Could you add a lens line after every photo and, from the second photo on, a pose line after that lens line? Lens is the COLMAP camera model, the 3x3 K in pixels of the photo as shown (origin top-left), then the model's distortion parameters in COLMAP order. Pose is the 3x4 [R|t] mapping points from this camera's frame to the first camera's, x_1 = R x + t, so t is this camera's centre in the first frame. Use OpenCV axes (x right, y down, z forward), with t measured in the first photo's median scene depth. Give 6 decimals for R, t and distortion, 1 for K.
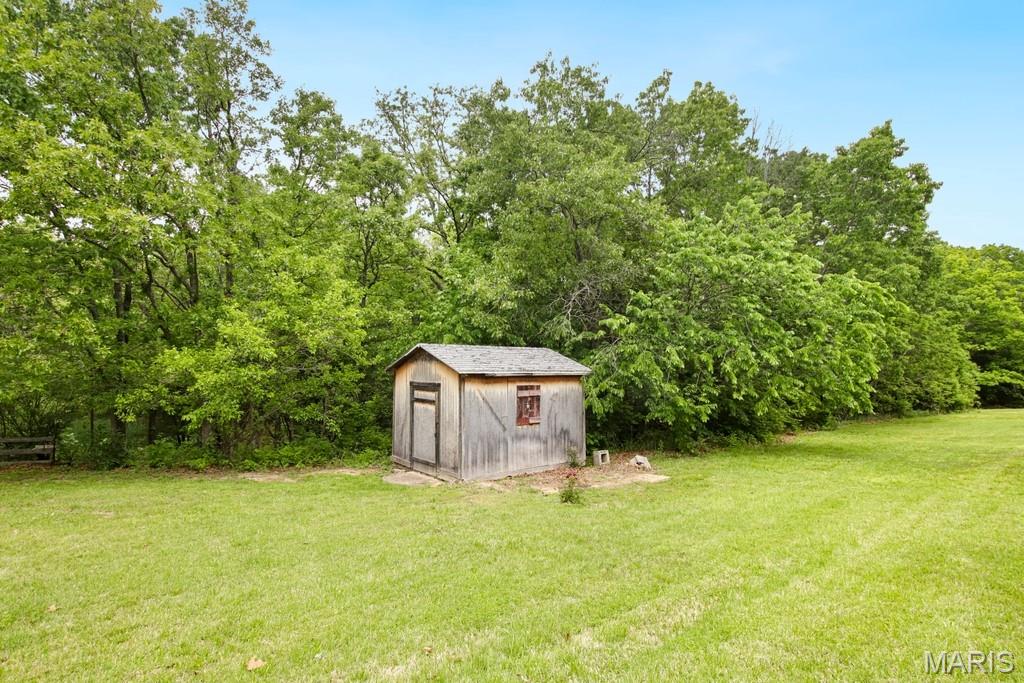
lens RADIAL K [[543.1, 0, 516.5], [0, 543.1, 336.1], [0, 0, 1]] dist [-0.025772, 0.003019]
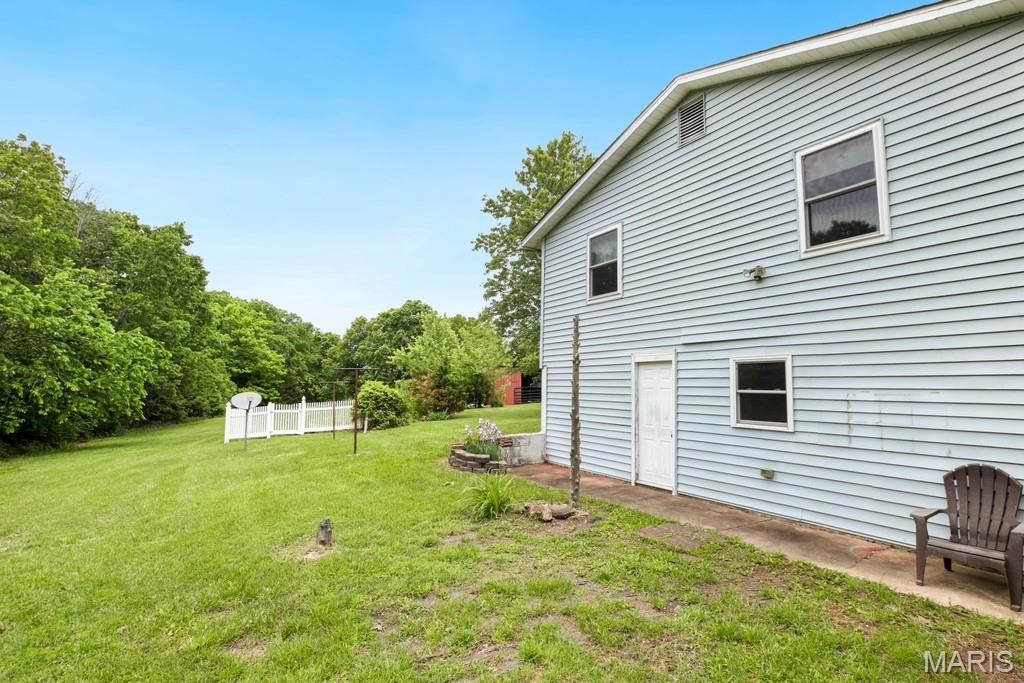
lens RADIAL K [[494.8, 0, 521.8], [0, 494.8, 334.5], [0, 0, 1]] dist [-0.029437, 0.002873]
pose [[0.364199, 0.076061, 0.928210, -0.260434], [-0.038321, 0.997039, -0.066665, -0.047295], [-0.930532, -0.011290, 0.366036, -0.513535]]
